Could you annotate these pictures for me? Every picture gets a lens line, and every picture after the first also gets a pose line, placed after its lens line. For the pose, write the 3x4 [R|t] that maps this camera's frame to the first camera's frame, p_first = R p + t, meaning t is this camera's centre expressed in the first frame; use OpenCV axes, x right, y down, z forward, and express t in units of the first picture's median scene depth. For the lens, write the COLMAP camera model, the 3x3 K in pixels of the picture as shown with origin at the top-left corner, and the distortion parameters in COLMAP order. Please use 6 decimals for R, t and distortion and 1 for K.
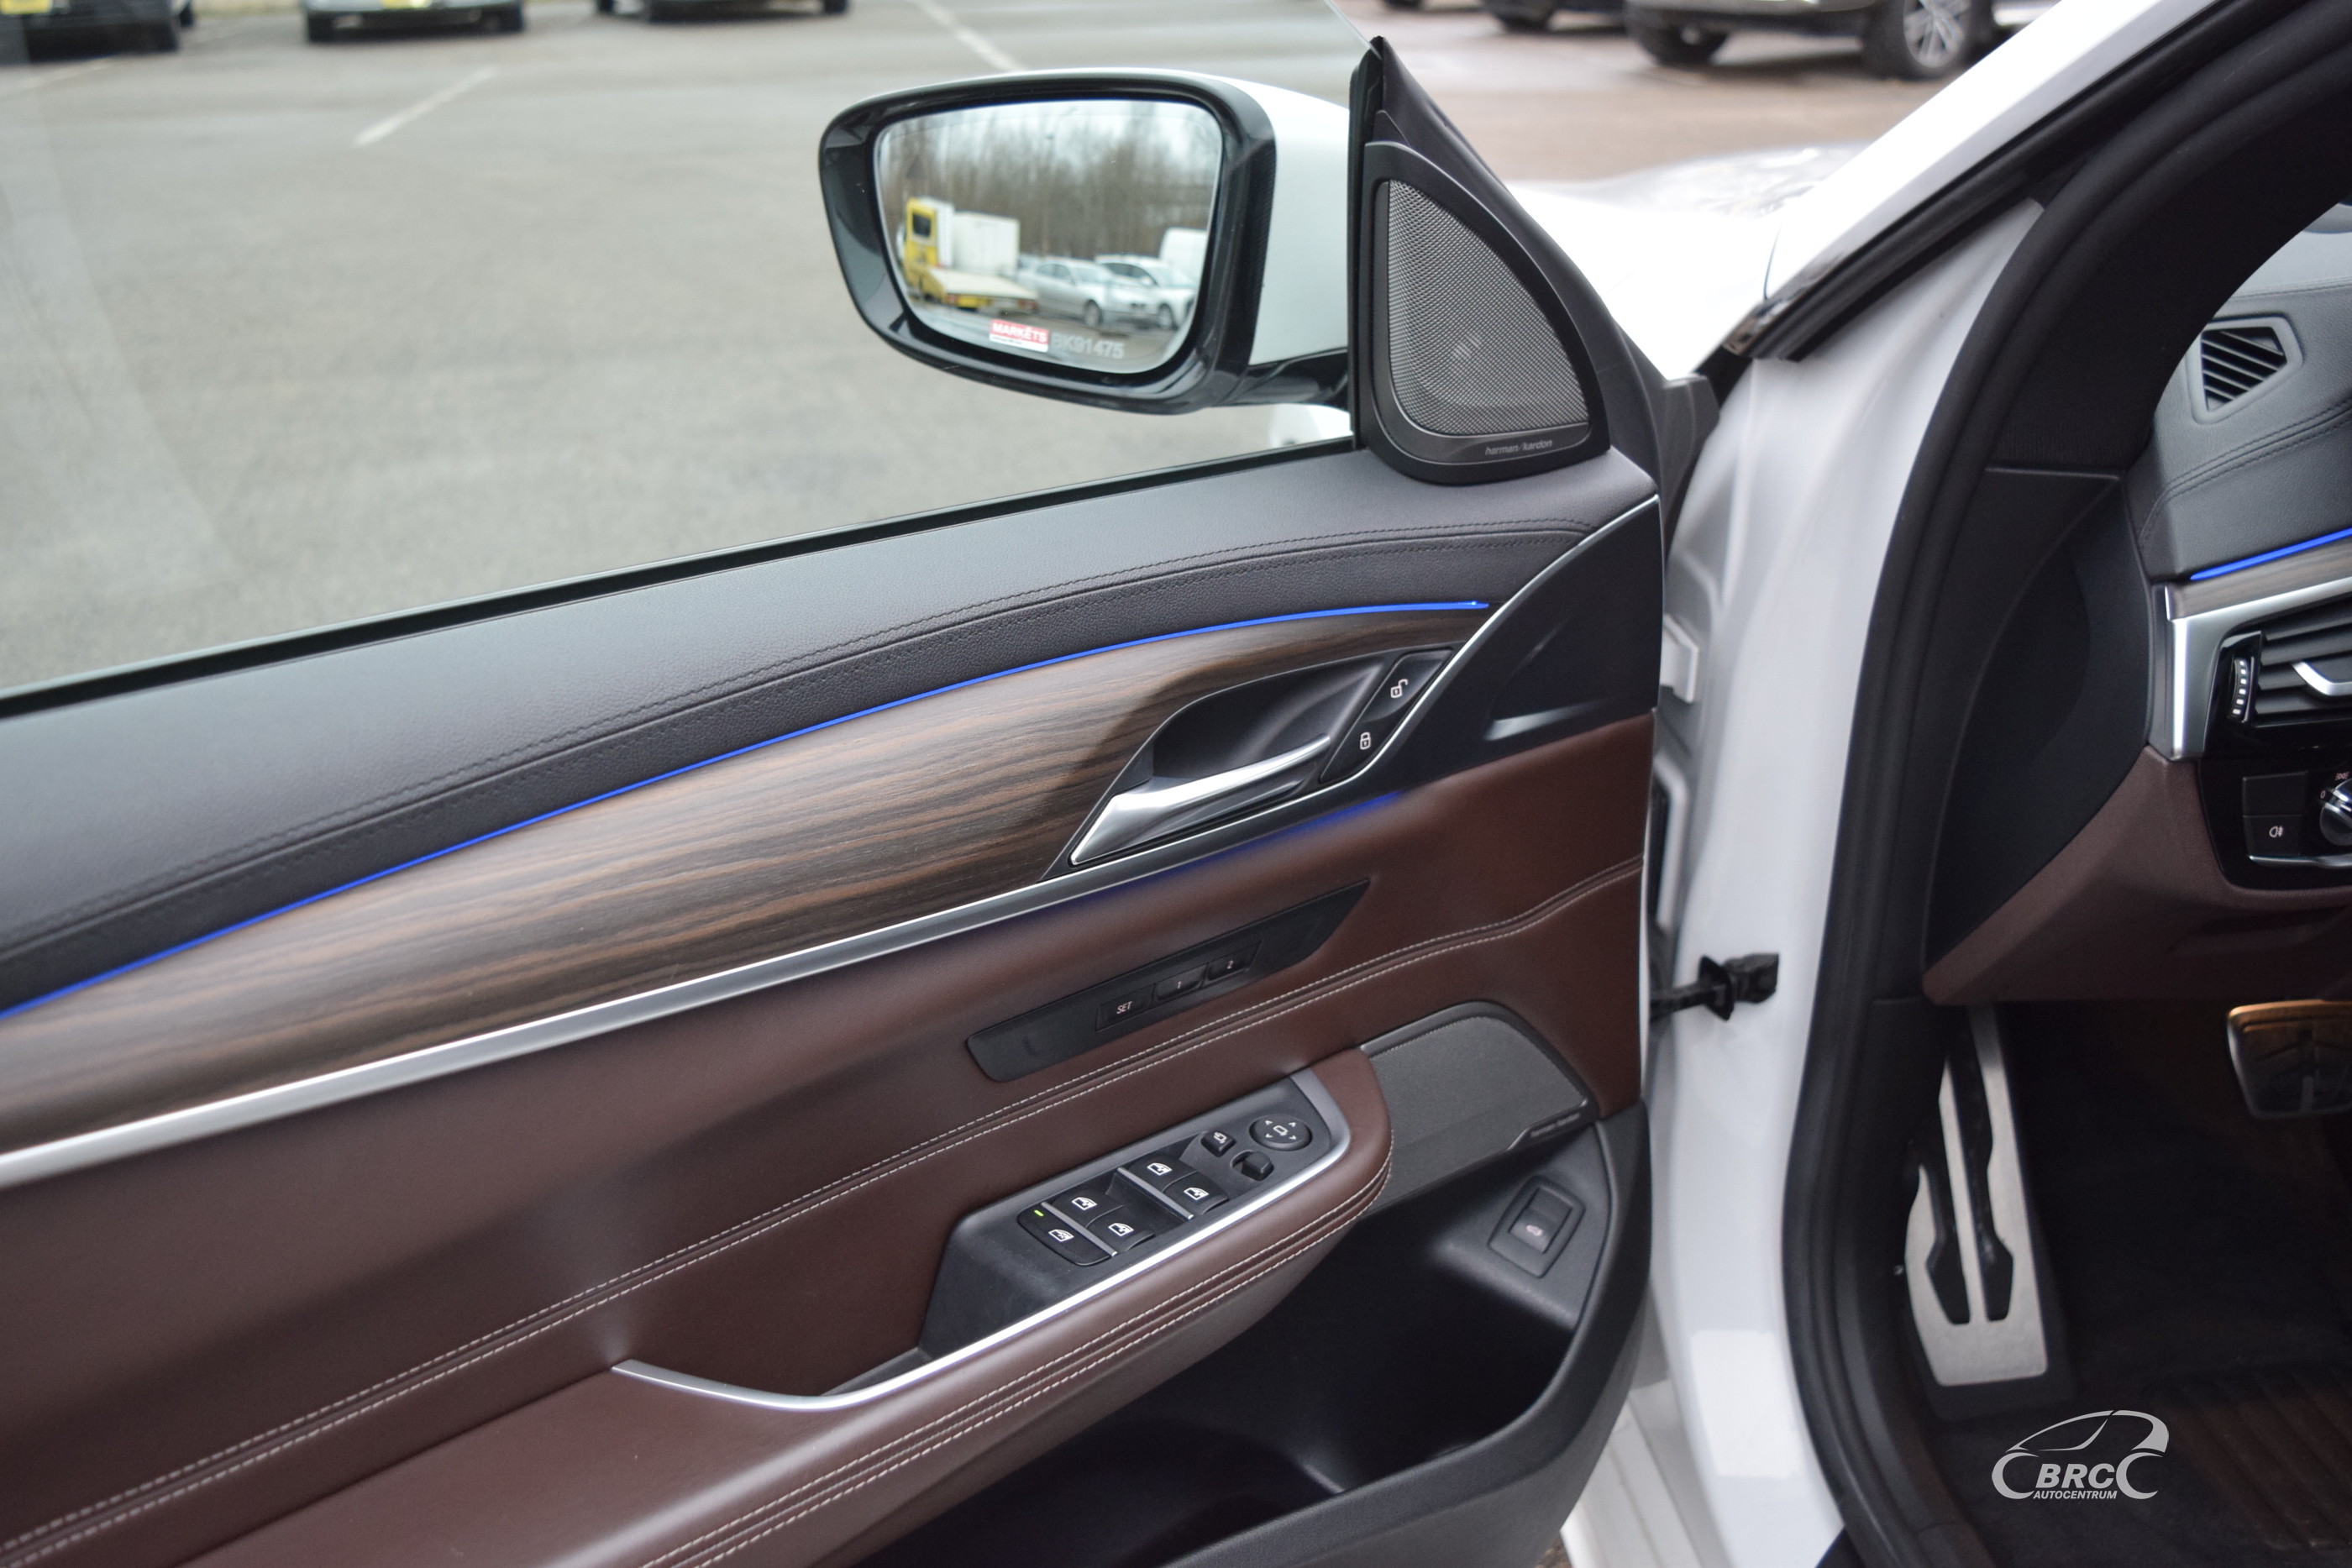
lens RADIAL K [[2149.1, 0, 1184.9], [0, 2149.1, 782.5], [0, 0, 1]] dist [-0.085146, 0.014814]
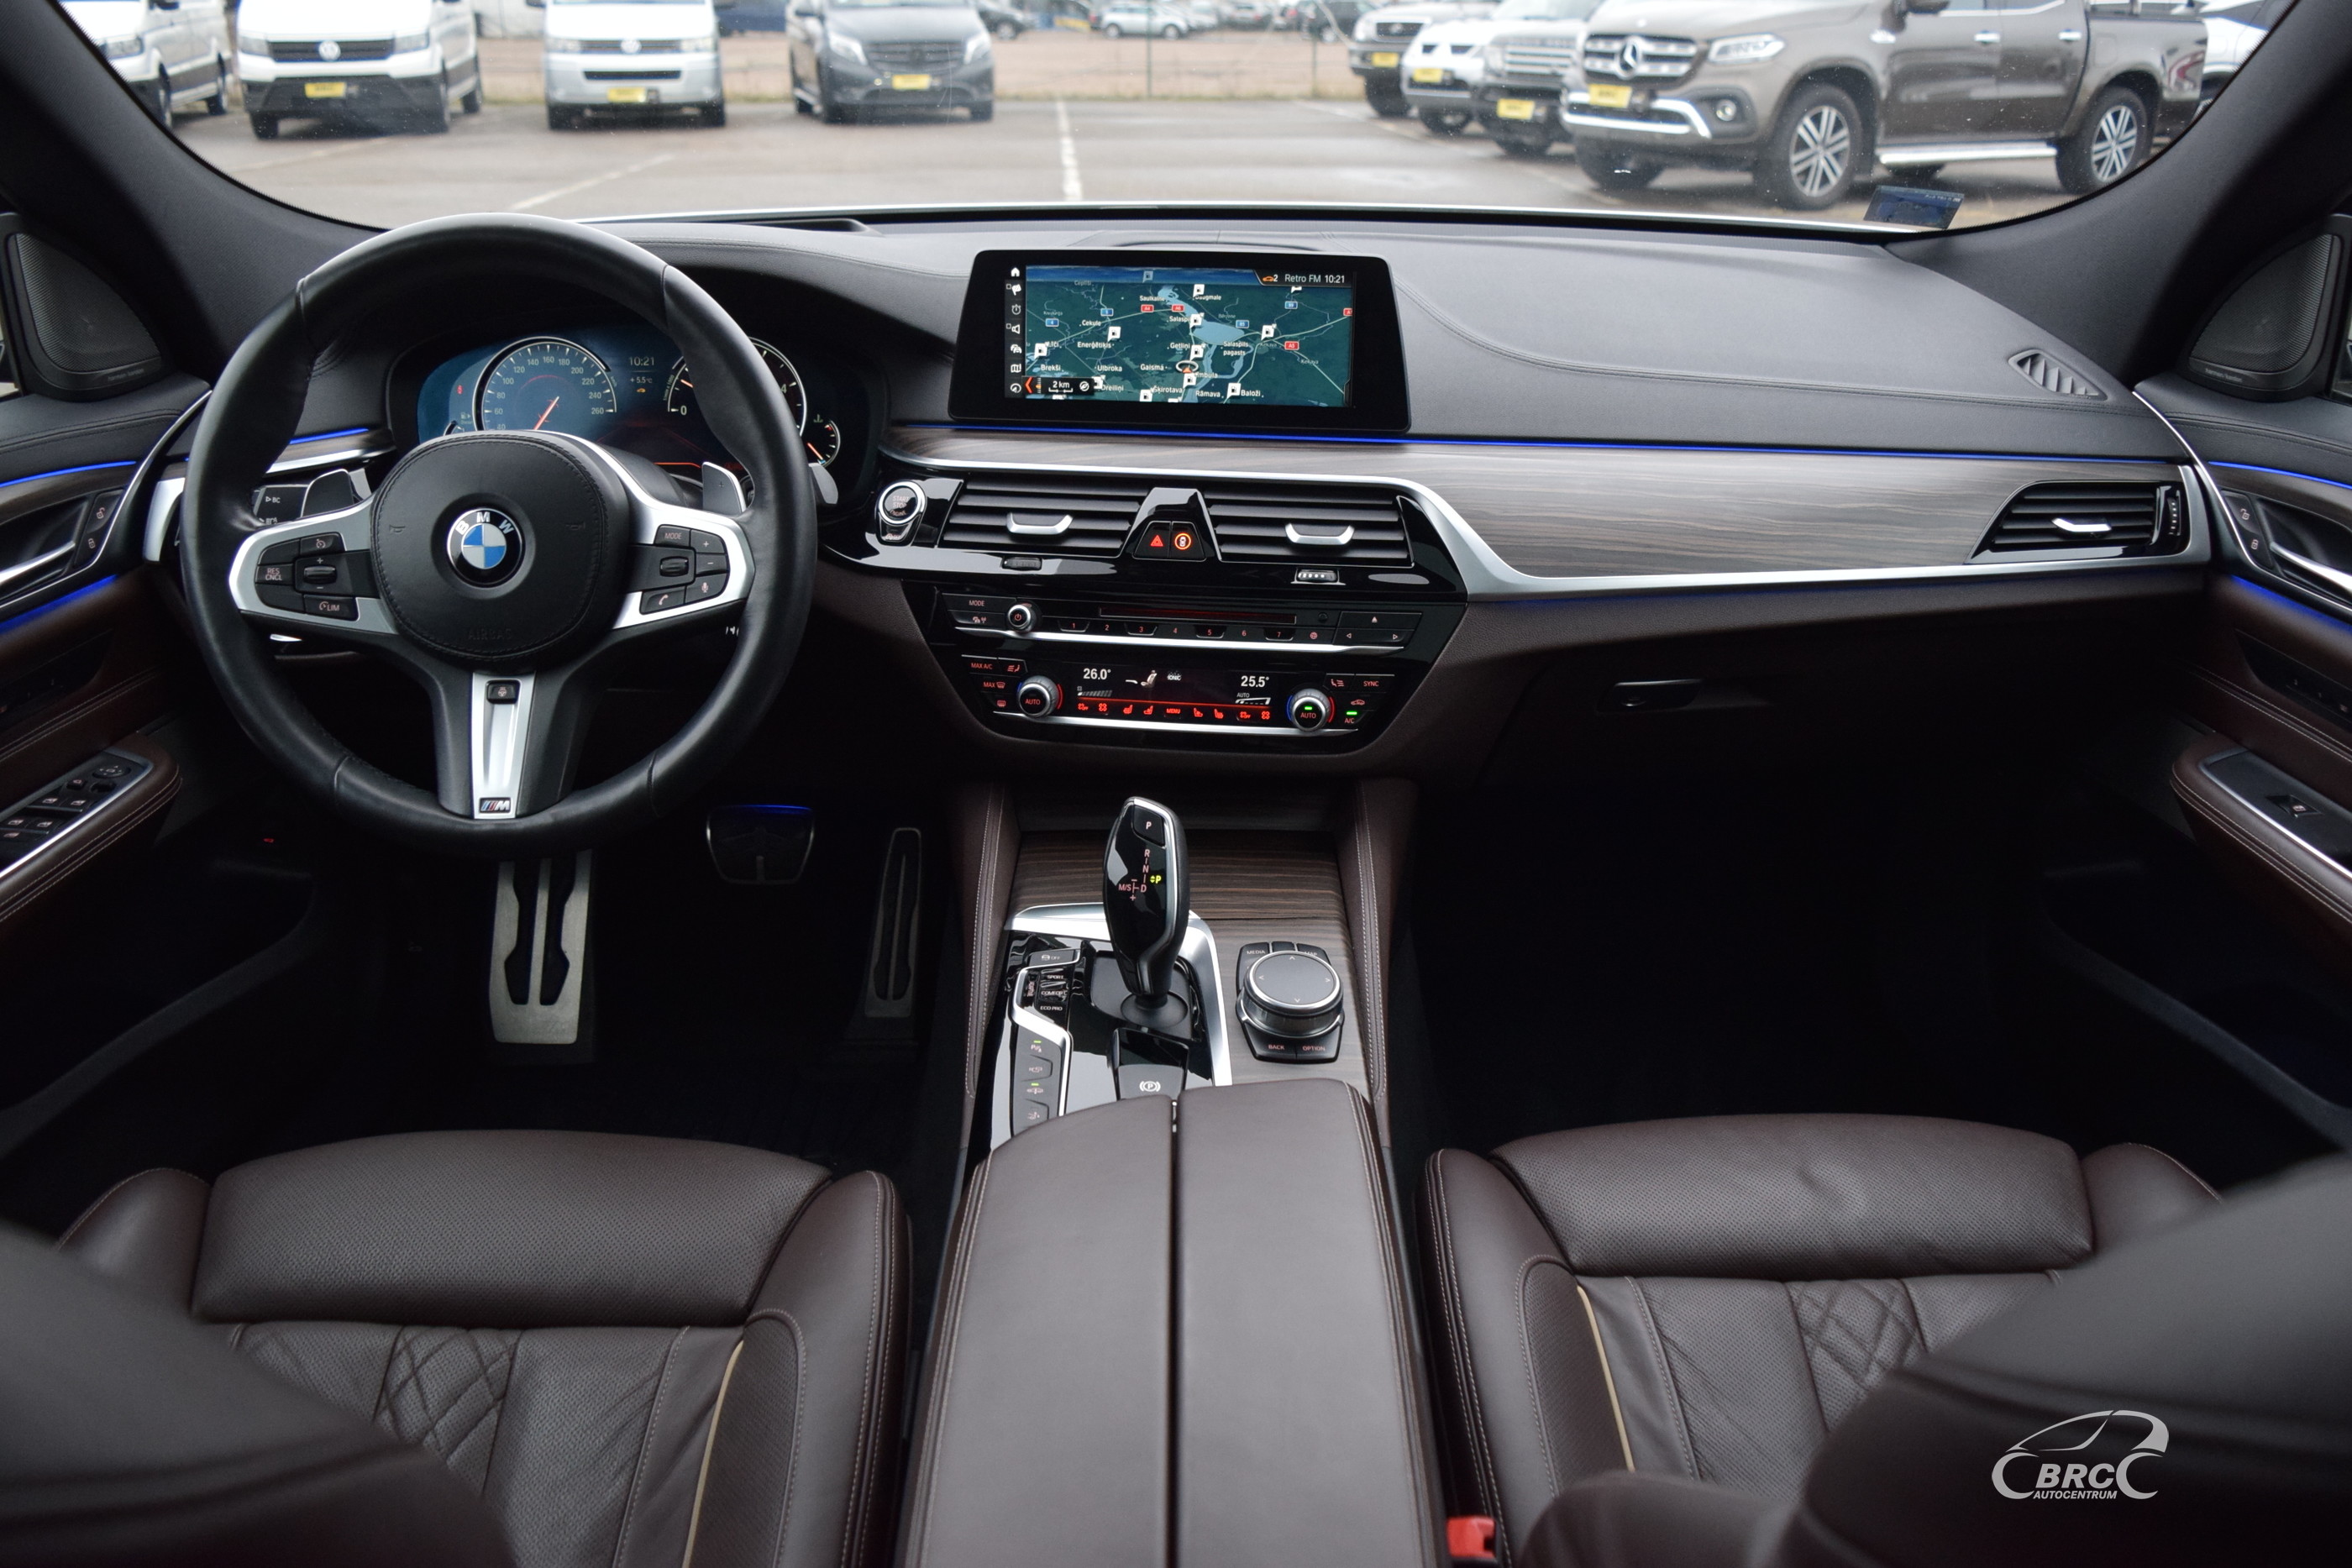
lens RADIAL K [[1847.6, 0, 1181.3], [0, 1847.6, 782.9], [0, 0, 1]] dist [-0.094411, 0.015503]
pose [[0.721053, -0.290845, 0.628882, -0.256703], [0.278883, 0.952692, 0.120843, 0.246886], [-0.634277, 0.088250, 0.768052, -0.708790]]
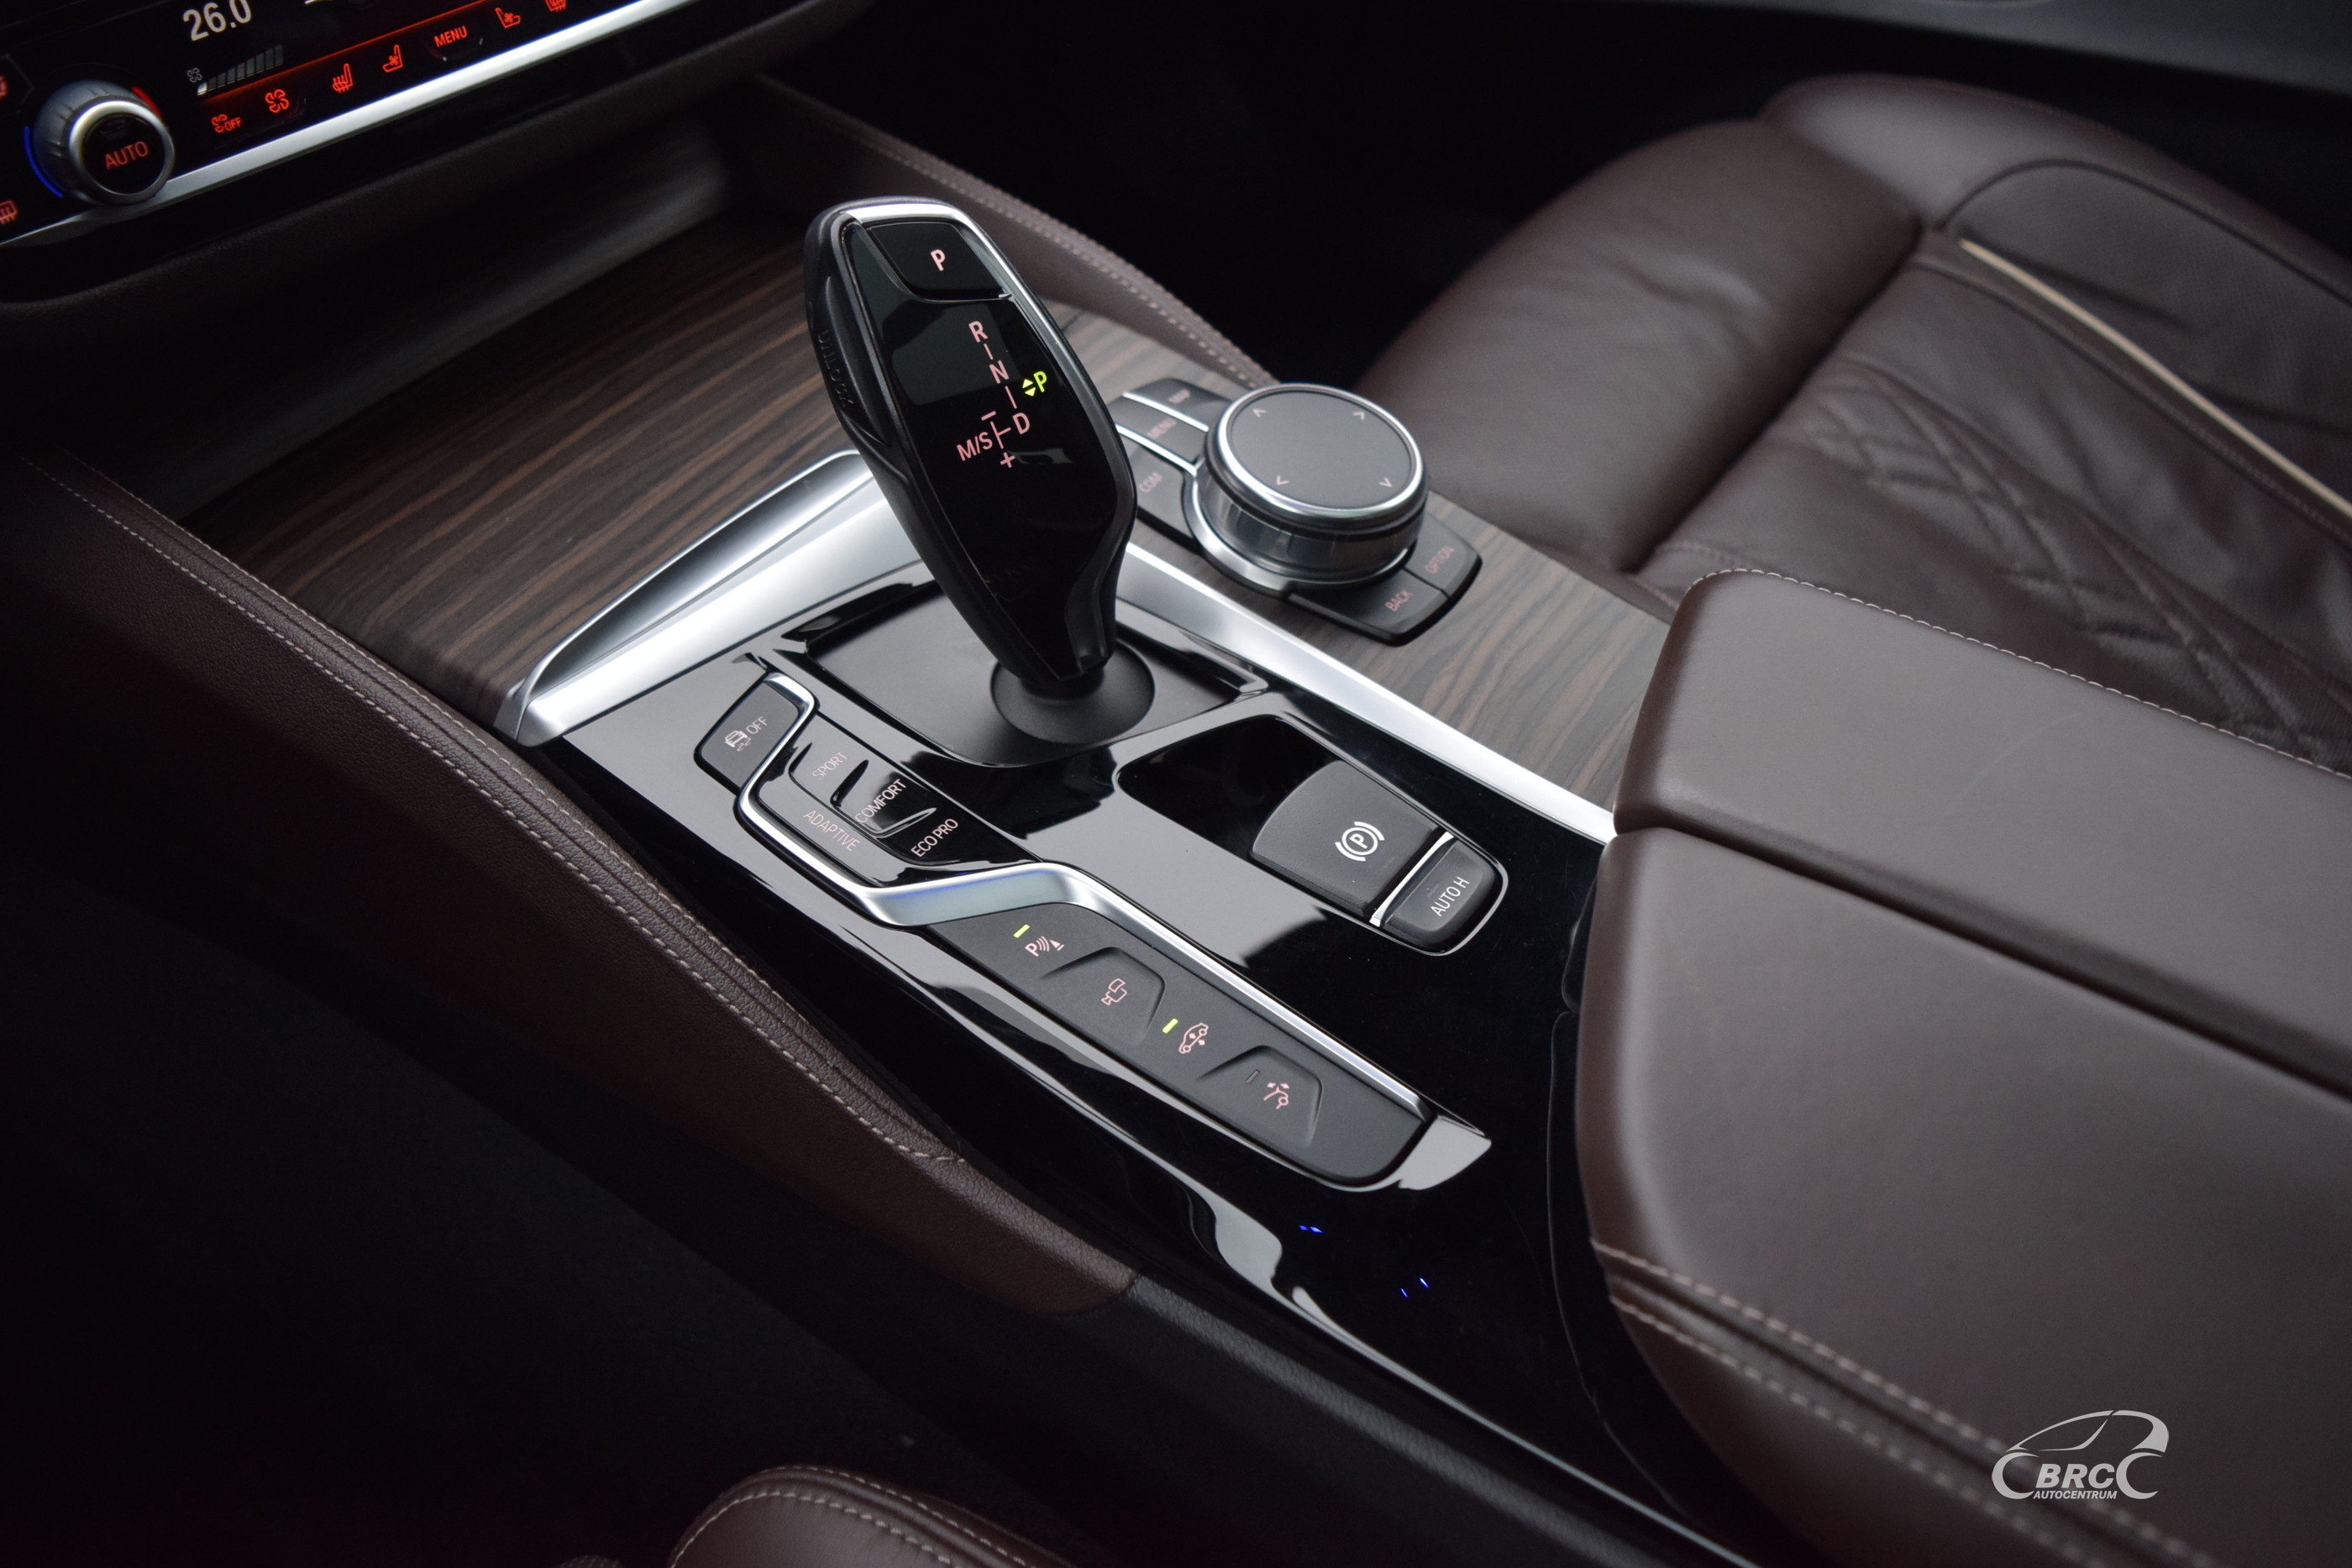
lens RADIAL K [[1833.3, 0, 1182.3], [0, 1833.3, 785.3], [0, 0, 1]] dist [-0.103032, 0.029871]
pose [[-0.123439, -0.722470, 0.680294, 0.133803], [0.395585, 0.592888, 0.701424, 0.211242], [-0.910096, 0.355697, 0.212613, 0.216282]]
